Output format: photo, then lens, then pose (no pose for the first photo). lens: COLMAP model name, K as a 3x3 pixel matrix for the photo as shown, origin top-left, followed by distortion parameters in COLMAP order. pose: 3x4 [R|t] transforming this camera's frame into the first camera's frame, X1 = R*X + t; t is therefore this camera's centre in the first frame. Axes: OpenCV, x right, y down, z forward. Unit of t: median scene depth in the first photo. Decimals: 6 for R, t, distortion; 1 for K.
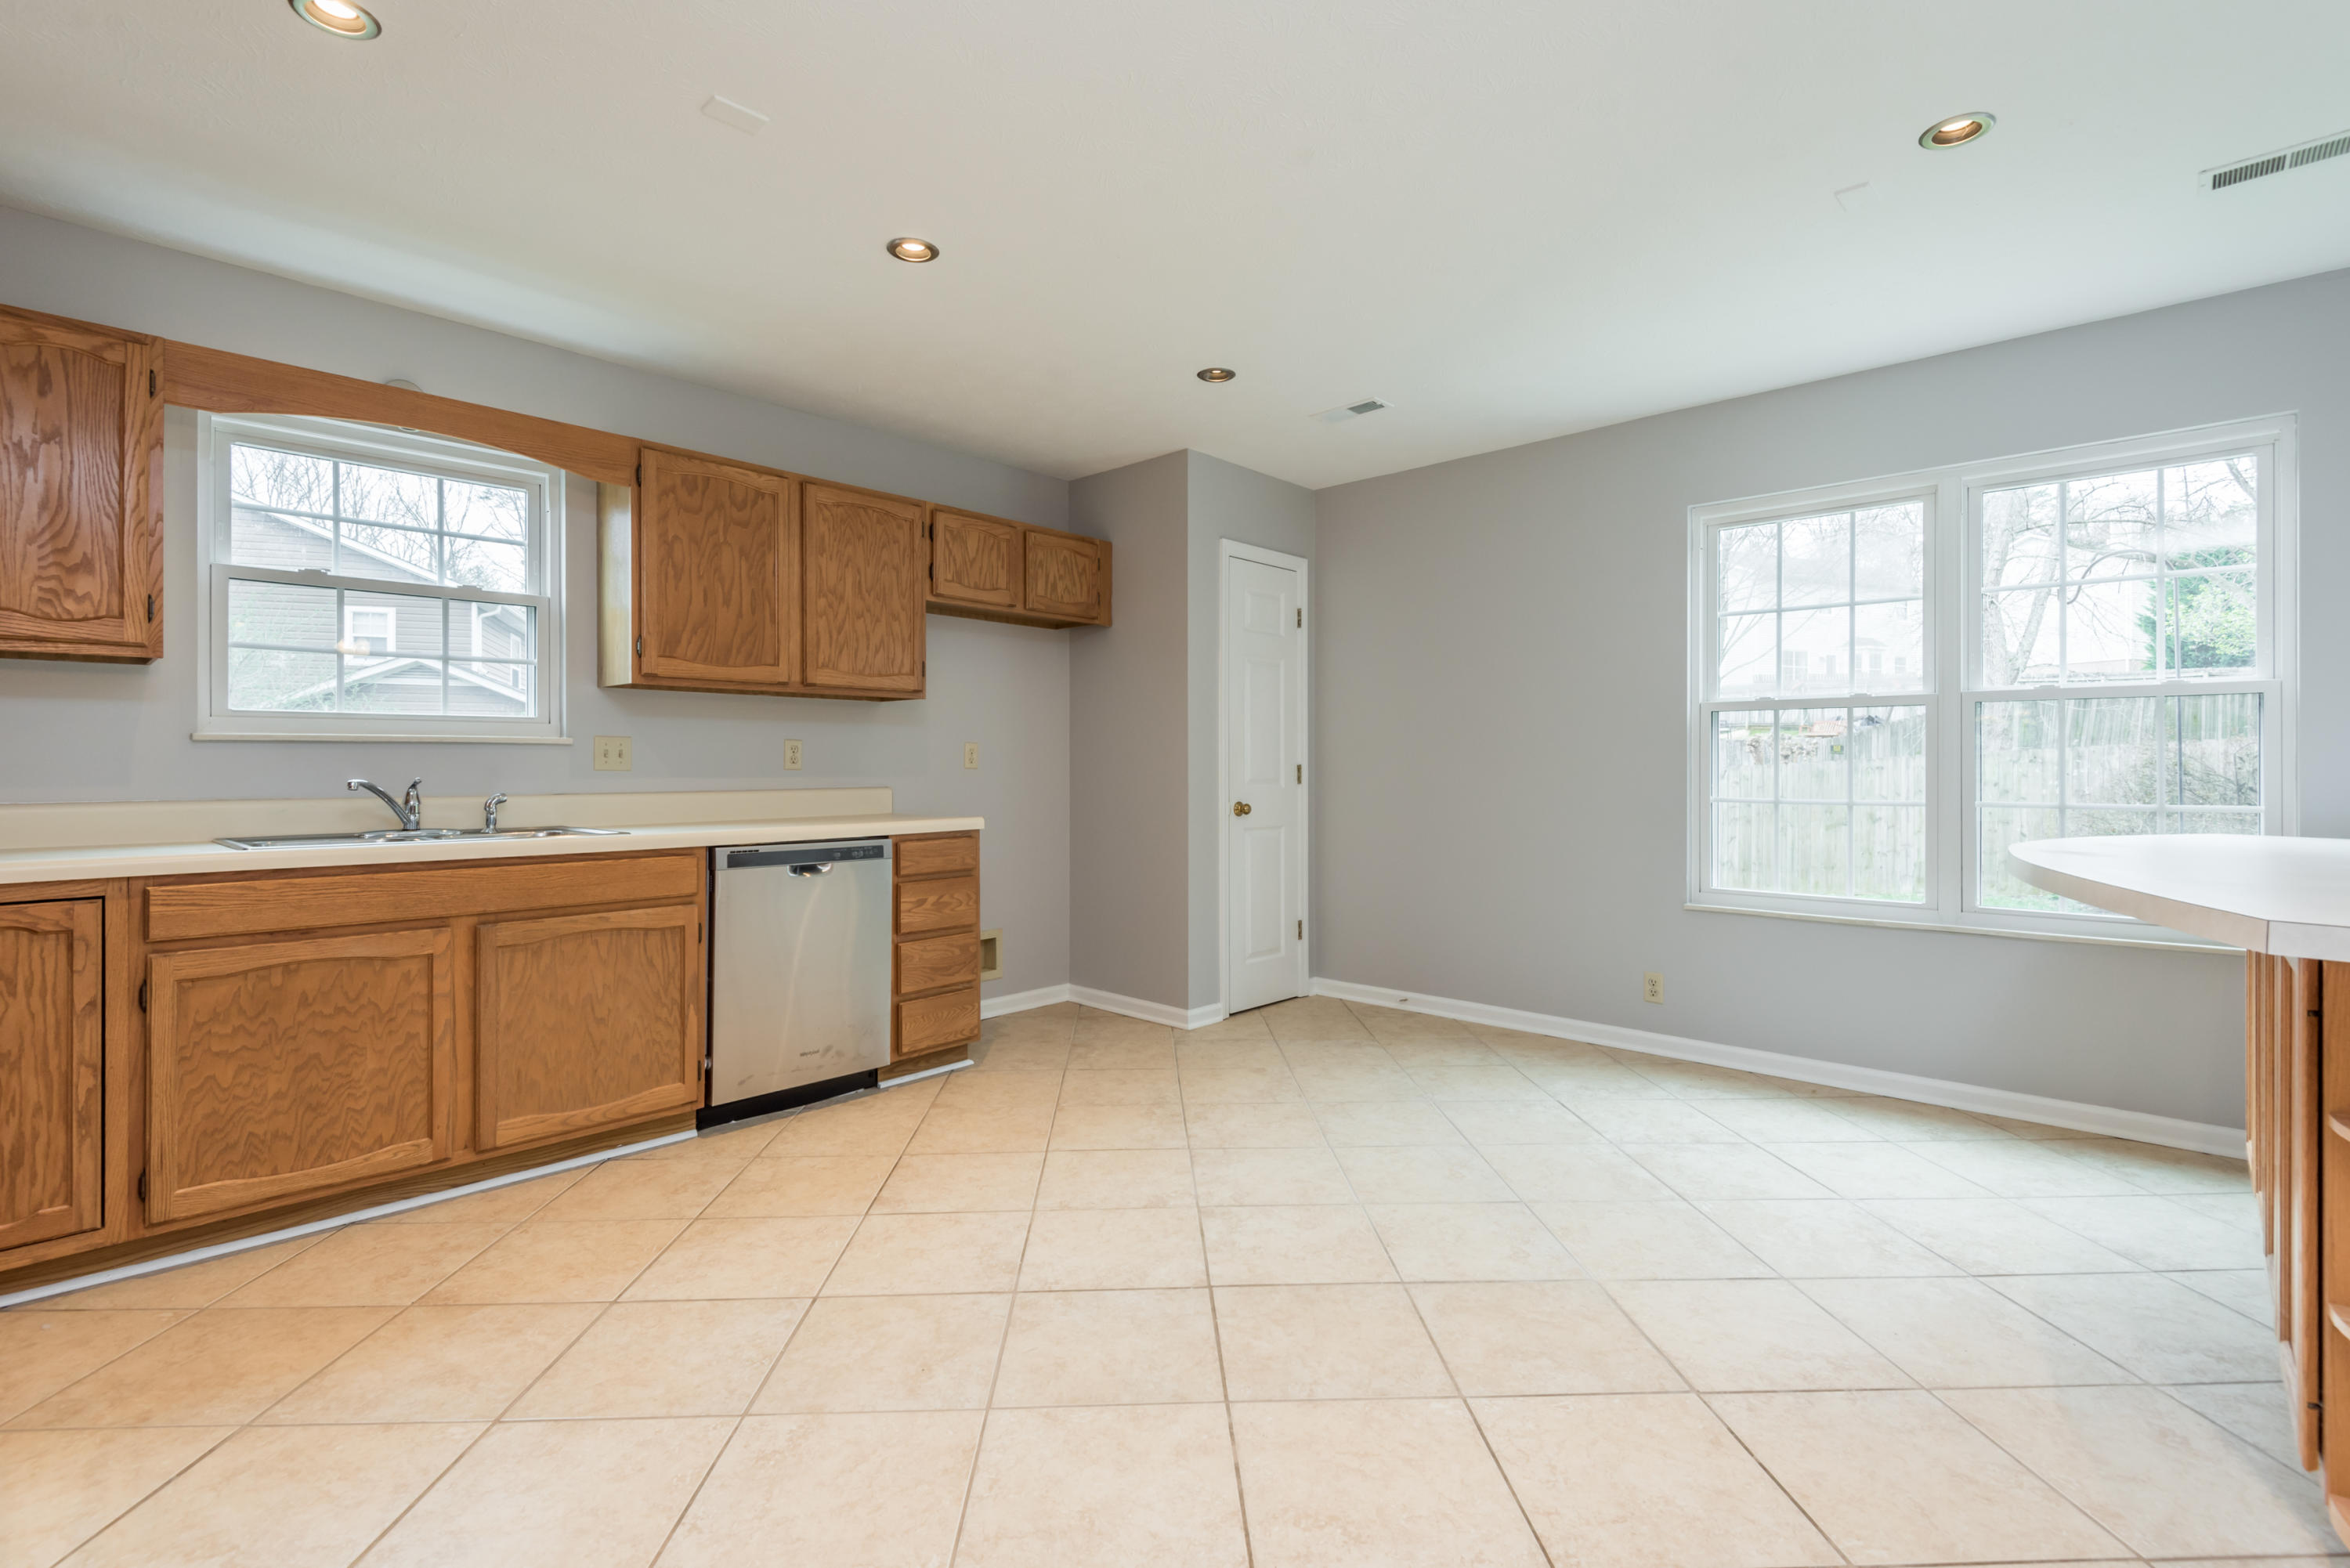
lens RADIAL K [[1054.2, 0, 1175.0], [0, 1054.2, 784.0], [0, 0, 1]] dist [0.001843, -0.000398]
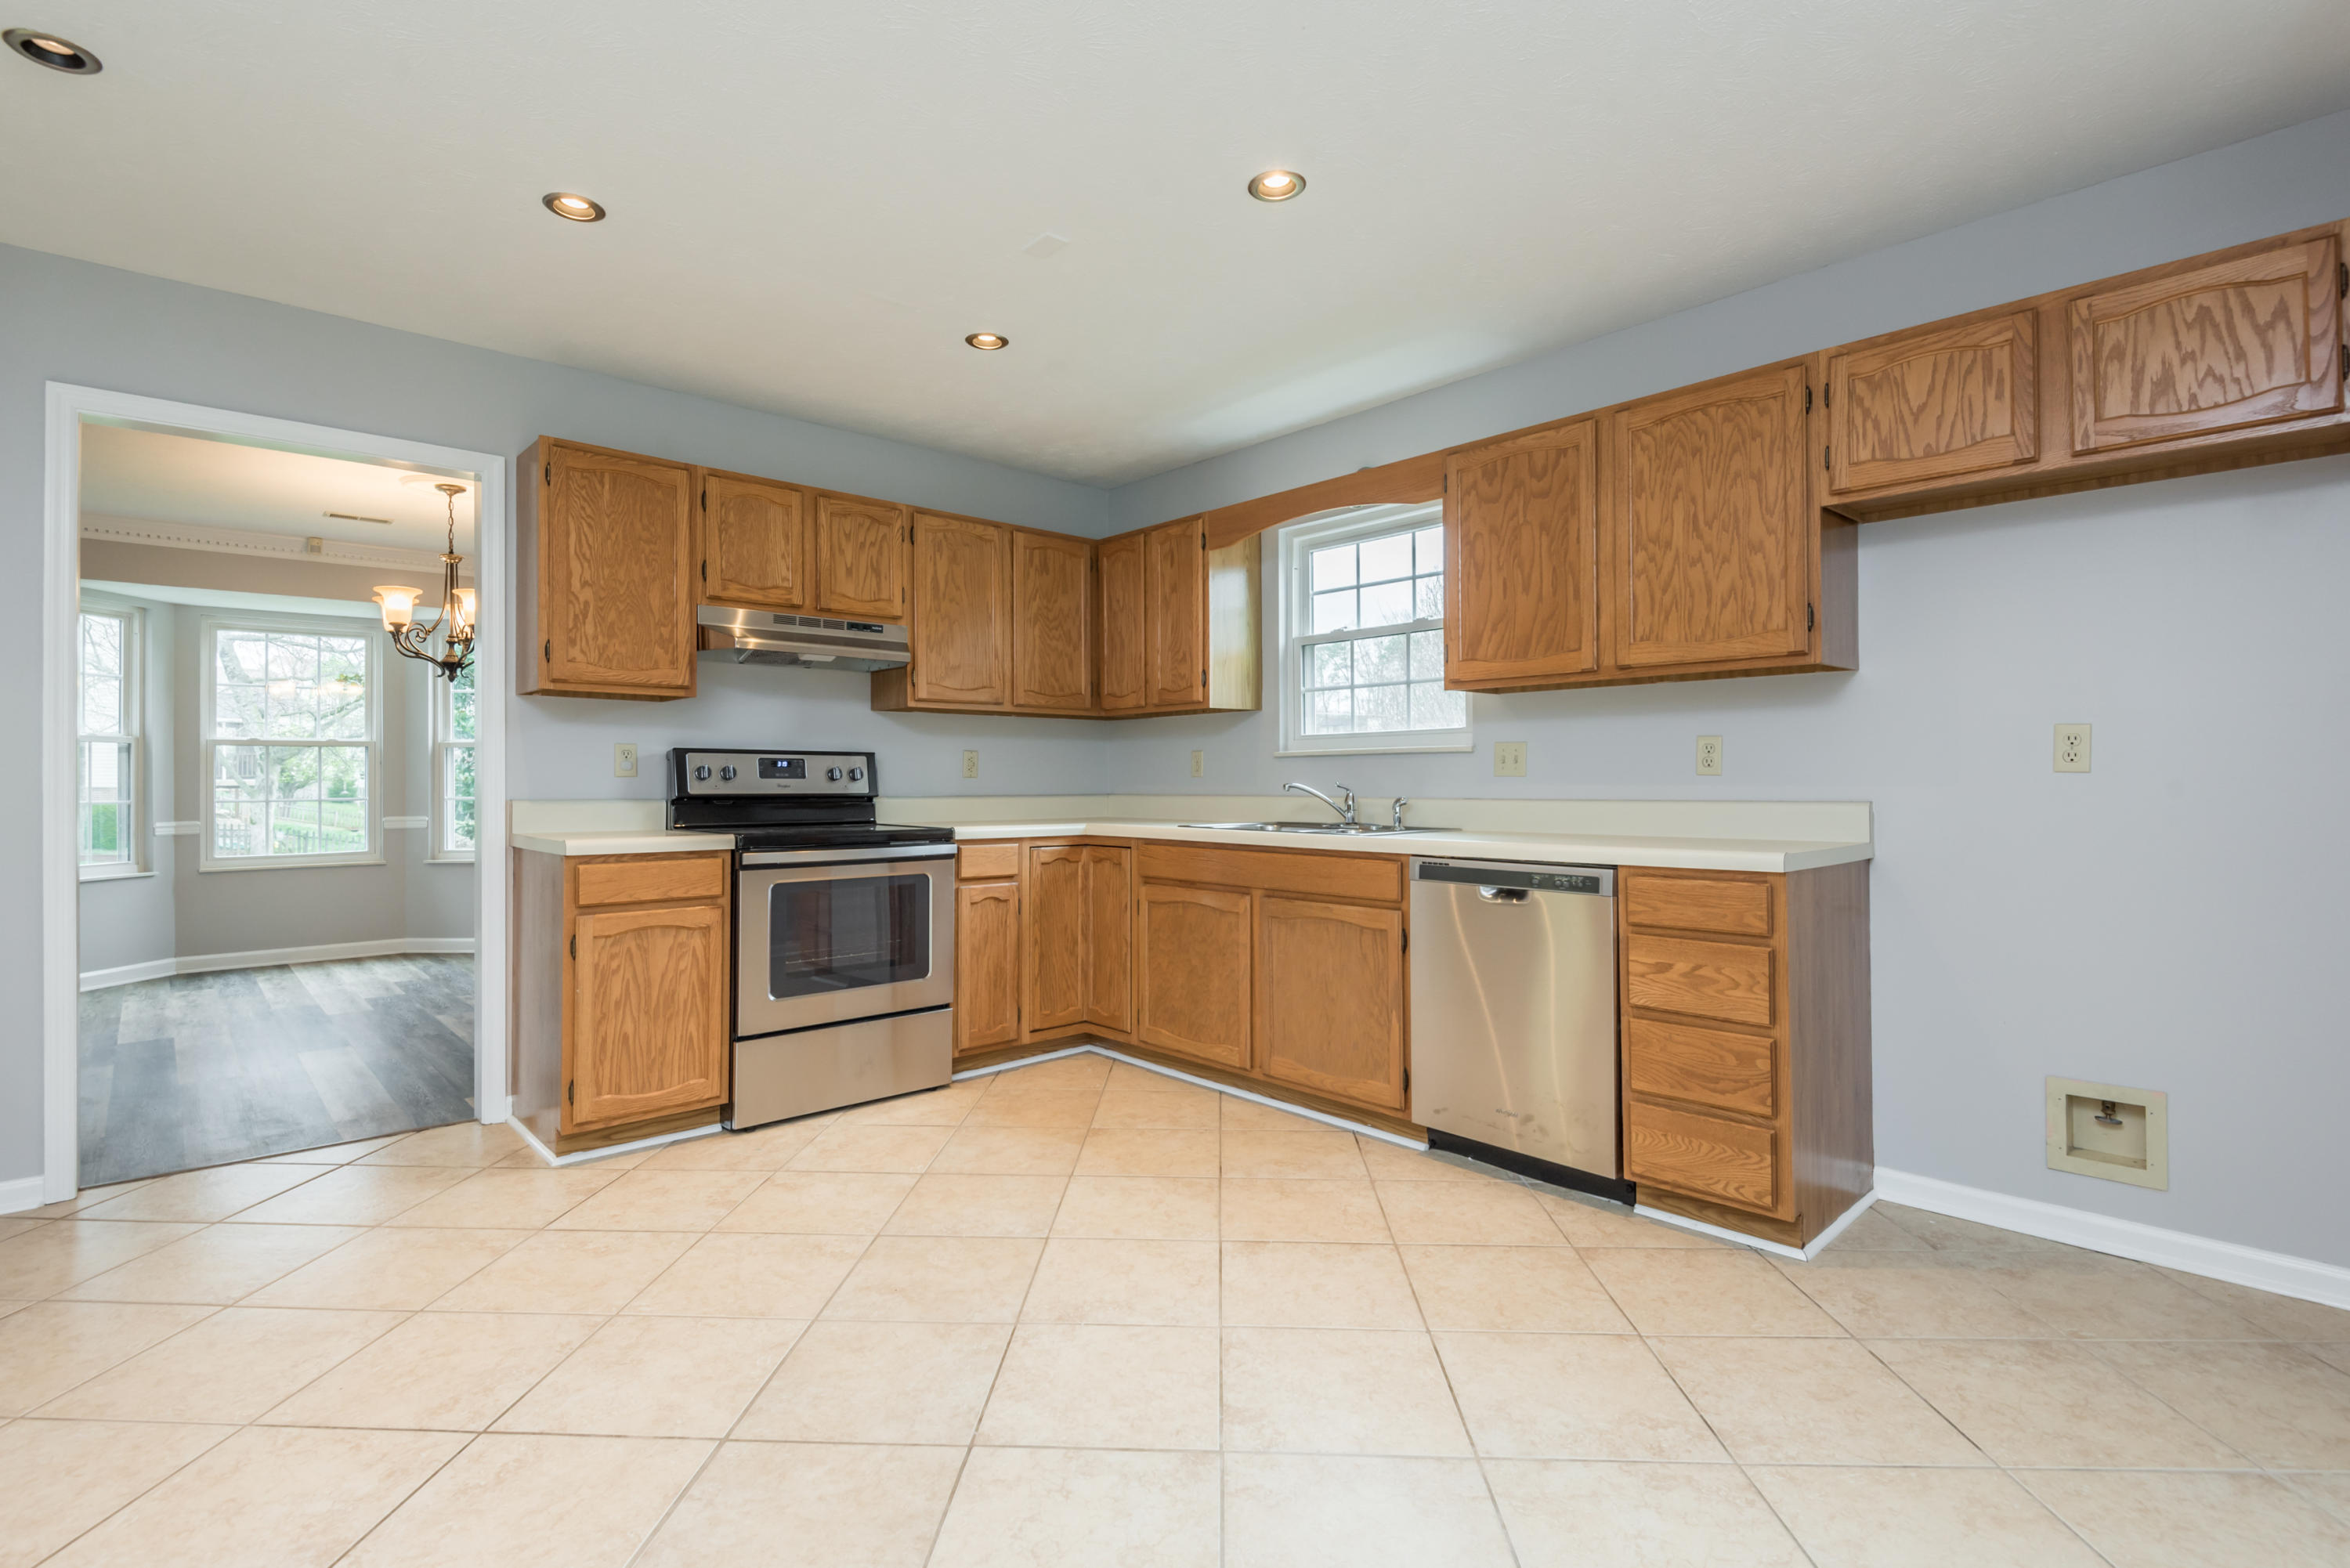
lens RADIAL K [[1100.2, 0, 1175.0], [0, 1100.2, 784.0], [0, 0, 1]] dist [0.002782, -0.000288]
pose [[-0.080433, 0.008244, -0.996726, 0.532953], [-0.008266, 0.999926, 0.008937, -0.012284], [0.996726, 0.008958, -0.080359, 0.782793]]
